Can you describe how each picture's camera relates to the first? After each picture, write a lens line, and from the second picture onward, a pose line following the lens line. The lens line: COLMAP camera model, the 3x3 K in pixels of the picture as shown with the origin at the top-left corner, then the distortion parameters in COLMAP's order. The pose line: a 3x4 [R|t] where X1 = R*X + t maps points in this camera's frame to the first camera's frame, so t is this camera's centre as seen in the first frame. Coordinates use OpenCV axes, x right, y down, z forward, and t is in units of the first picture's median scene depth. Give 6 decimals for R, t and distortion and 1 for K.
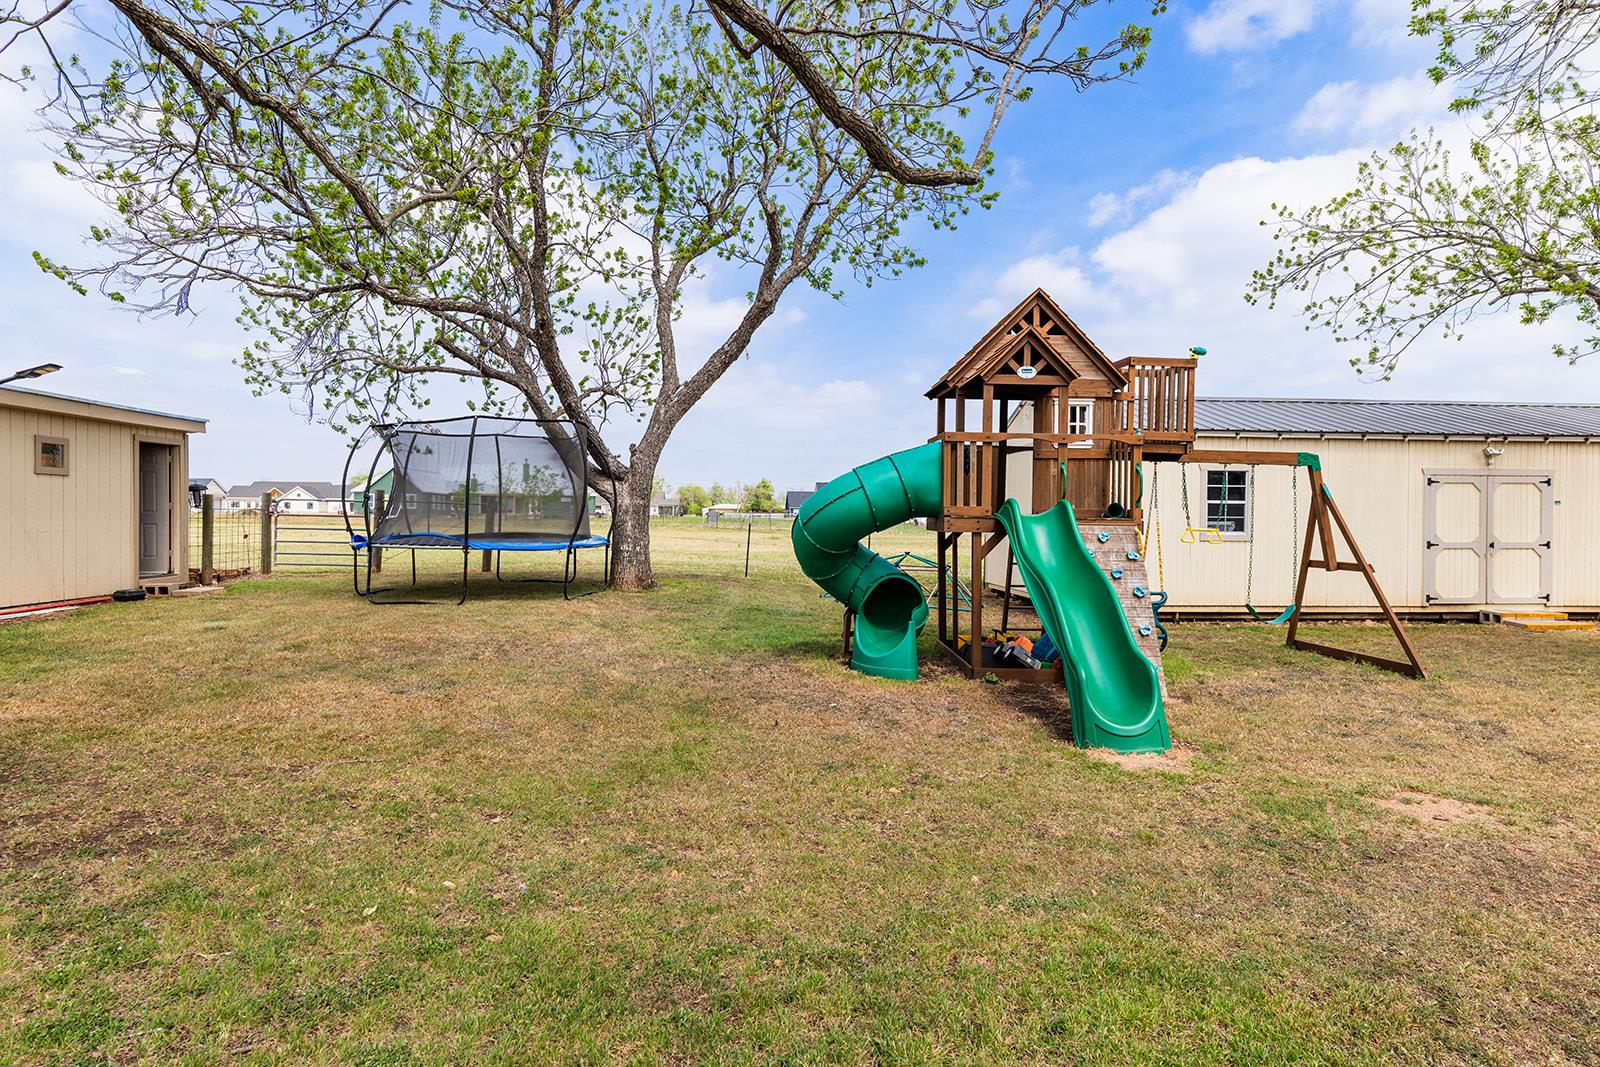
lens RADIAL K [[910.0, 0, 802.6], [0, 910.0, 528.2], [0, 0, 1]] dist [0.005697, 0.000917]
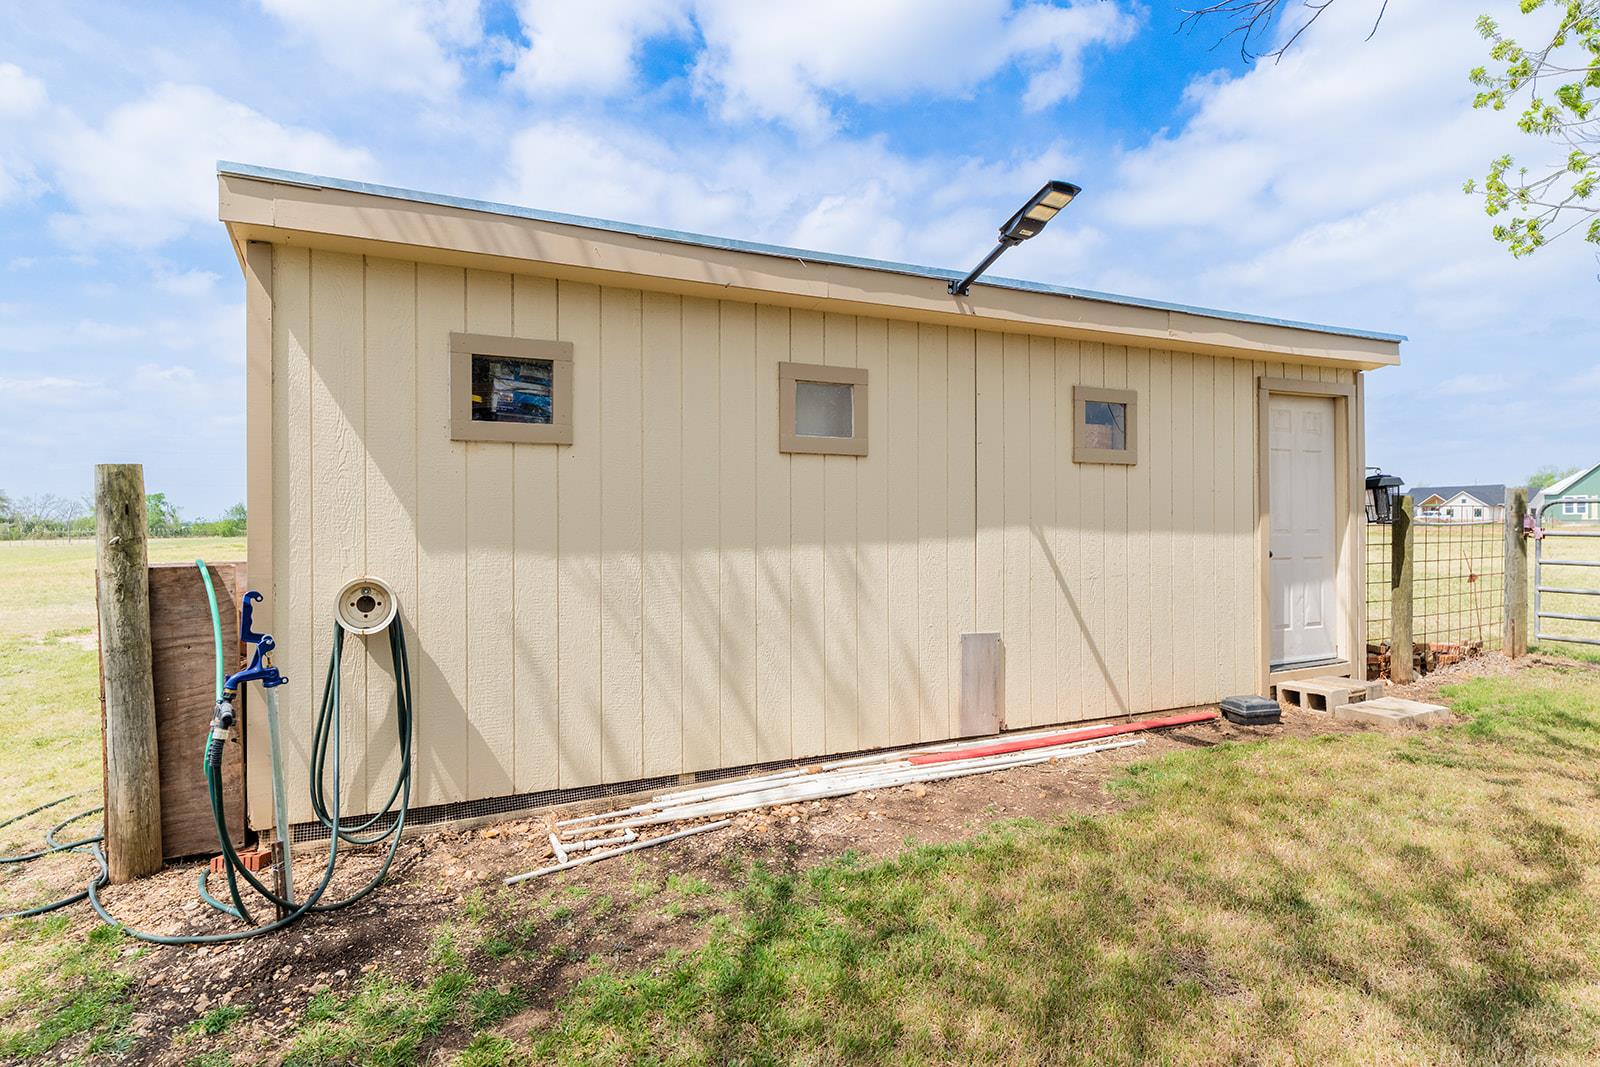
lens RADIAL K [[910.0, 0, 803.1], [0, 910.0, 532.1], [0, 0, 1]] dist [0.005697, 0.000917]
pose [[0.426772, -0.011726, -0.904283, -0.364680], [0.005605, 0.999931, -0.010321, -0.015205], [0.904342, -0.000664, 0.426808, 0.527303]]
